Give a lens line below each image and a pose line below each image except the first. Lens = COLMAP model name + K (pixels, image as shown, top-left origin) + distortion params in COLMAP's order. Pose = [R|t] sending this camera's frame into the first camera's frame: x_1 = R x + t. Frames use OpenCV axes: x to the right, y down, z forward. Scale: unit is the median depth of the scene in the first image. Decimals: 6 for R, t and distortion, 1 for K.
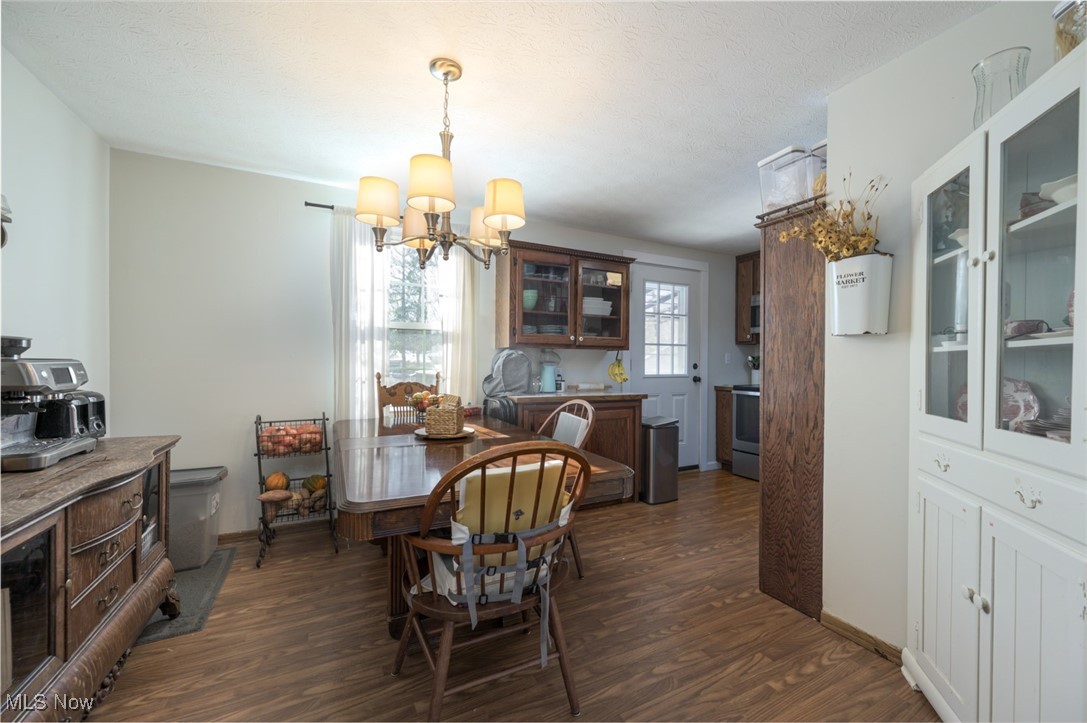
lens RADIAL K [[429.3, 0, 548.2], [0, 429.3, 363.3], [0, 0, 1]] dist [0.000524, 0.000062]
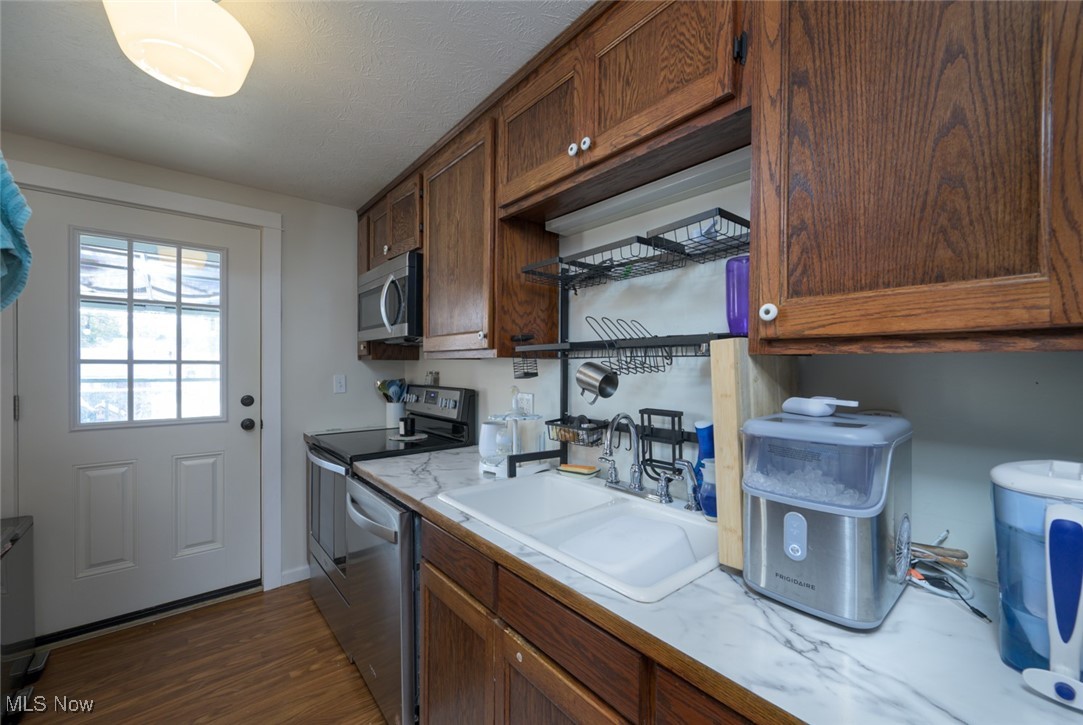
lens RADIAL K [[428.5, 0, 540.7], [0, 428.5, 363.8], [0, 0, 1]] dist [-0.001349, -0.000089]
pose [[0.973298, 0.001605, 0.229538, 0.962942], [0.001747, 0.999895, -0.014395, -0.052275], [-0.229537, 0.014412, 0.973193, 0.639426]]
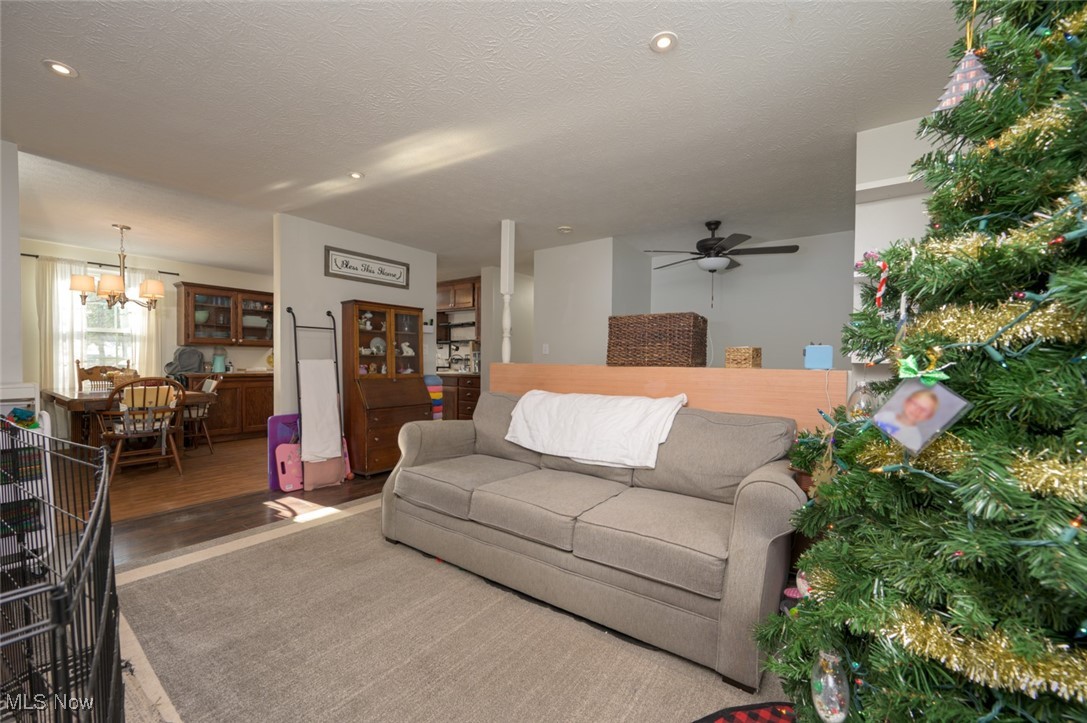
lens RADIAL K [[429.3, 0, 539.9], [0, 429.3, 364.1], [0, 0, 1]] dist [0.000524, 0.000062]
pose [[0.890869, -0.005563, 0.454227, 0.448246], [-0.000313, 0.999917, 0.012859, 0.017327], [-0.454261, -0.011598, 0.890793, -1.313520]]
